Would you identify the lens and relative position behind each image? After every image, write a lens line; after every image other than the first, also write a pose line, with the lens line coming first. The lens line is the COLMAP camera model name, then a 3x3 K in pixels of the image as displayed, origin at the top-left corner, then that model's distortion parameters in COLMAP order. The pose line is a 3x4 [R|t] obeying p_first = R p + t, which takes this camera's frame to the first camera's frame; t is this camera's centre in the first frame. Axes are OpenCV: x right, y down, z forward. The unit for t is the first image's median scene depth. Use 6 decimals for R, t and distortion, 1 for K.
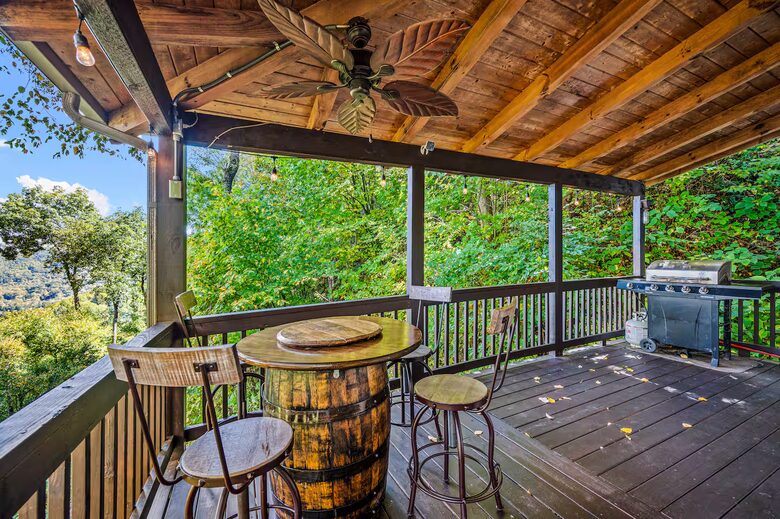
lens RADIAL K [[321.3, 0, 396.5], [0, 321.3, 259.3], [0, 0, 1]] dist [-0.002810, -0.001047]
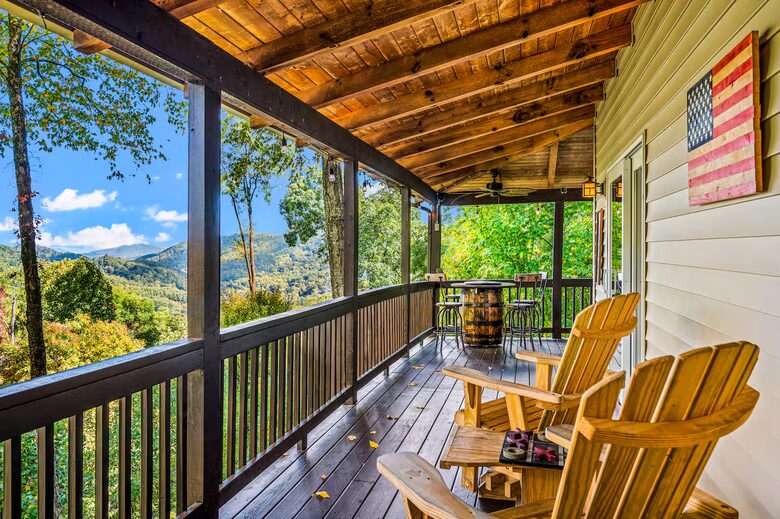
lens RADIAL K [[592.0, 0, 386.7], [0, 592.0, 255.9], [0, 0, 1]] dist [0.007833, -0.004848]
pose [[0.767255, 0.026520, -0.640793, 0.099118], [-0.021573, 0.999646, 0.015540, -0.002594], [0.640979, 0.001901, 0.767556, -0.140602]]
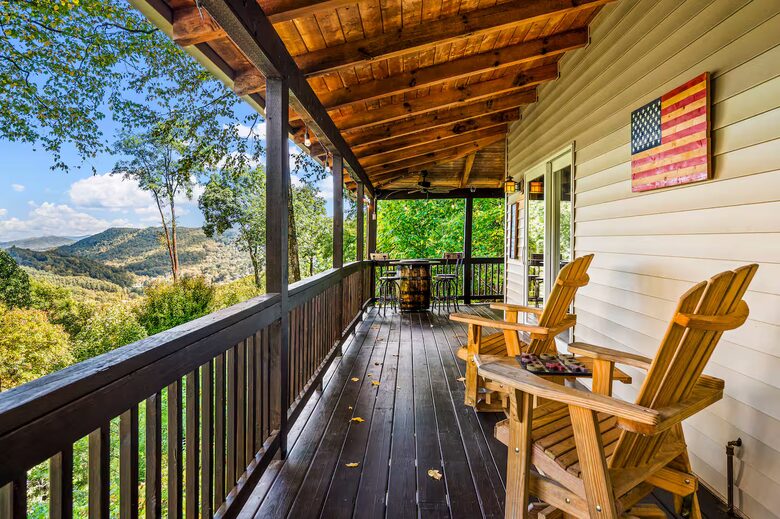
lens RADIAL K [[487.8, 0, 411.0], [0, 487.8, 252.3], [0, 0, 1]] dist [0.007465, -0.001355]
pose [[0.898583, 0.029811, -0.437789, 0.085079], [-0.022627, 0.999510, 0.021617, 0.000887], [0.438219, -0.009519, 0.898818, -0.154448]]
